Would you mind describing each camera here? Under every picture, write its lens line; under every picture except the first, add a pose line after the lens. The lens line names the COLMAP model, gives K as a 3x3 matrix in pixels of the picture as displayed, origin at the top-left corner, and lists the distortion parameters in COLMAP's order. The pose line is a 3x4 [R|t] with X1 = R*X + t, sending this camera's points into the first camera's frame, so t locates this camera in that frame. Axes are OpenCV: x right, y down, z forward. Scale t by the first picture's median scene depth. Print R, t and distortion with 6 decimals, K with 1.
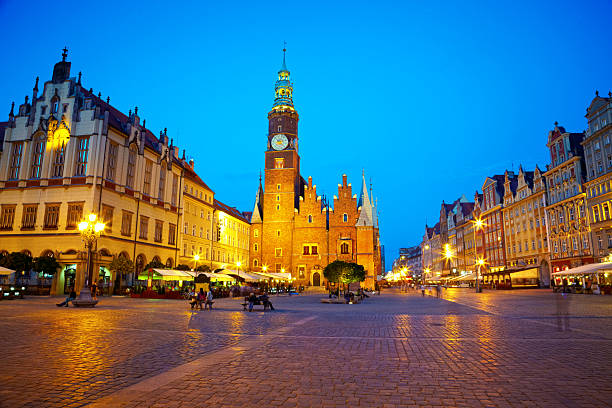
lens RADIAL K [[390.9, 0, 322.7], [0, 390.9, 216.1], [0, 0, 1]] dist [-0.126768, 0.053325]
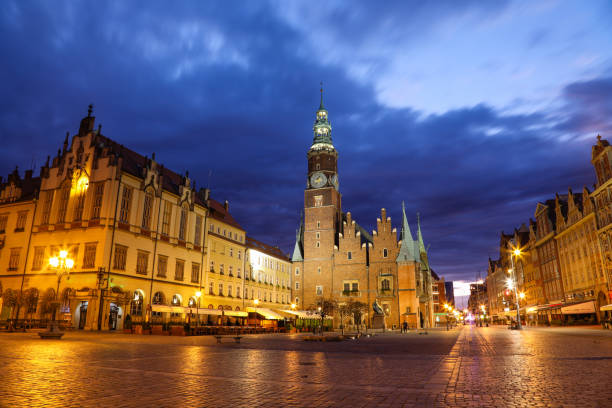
lens RADIAL K [[390.9, 0, 322.7], [0, 390.9, 216.1], [0, 0, 1]] dist [-0.126768, 0.053325]
pose [[0.983847, -0.047809, -0.172507, 0.143317], [0.030504, 0.994357, -0.101605, 0.012839], [0.176391, 0.094701, 0.979754, 0.037786]]
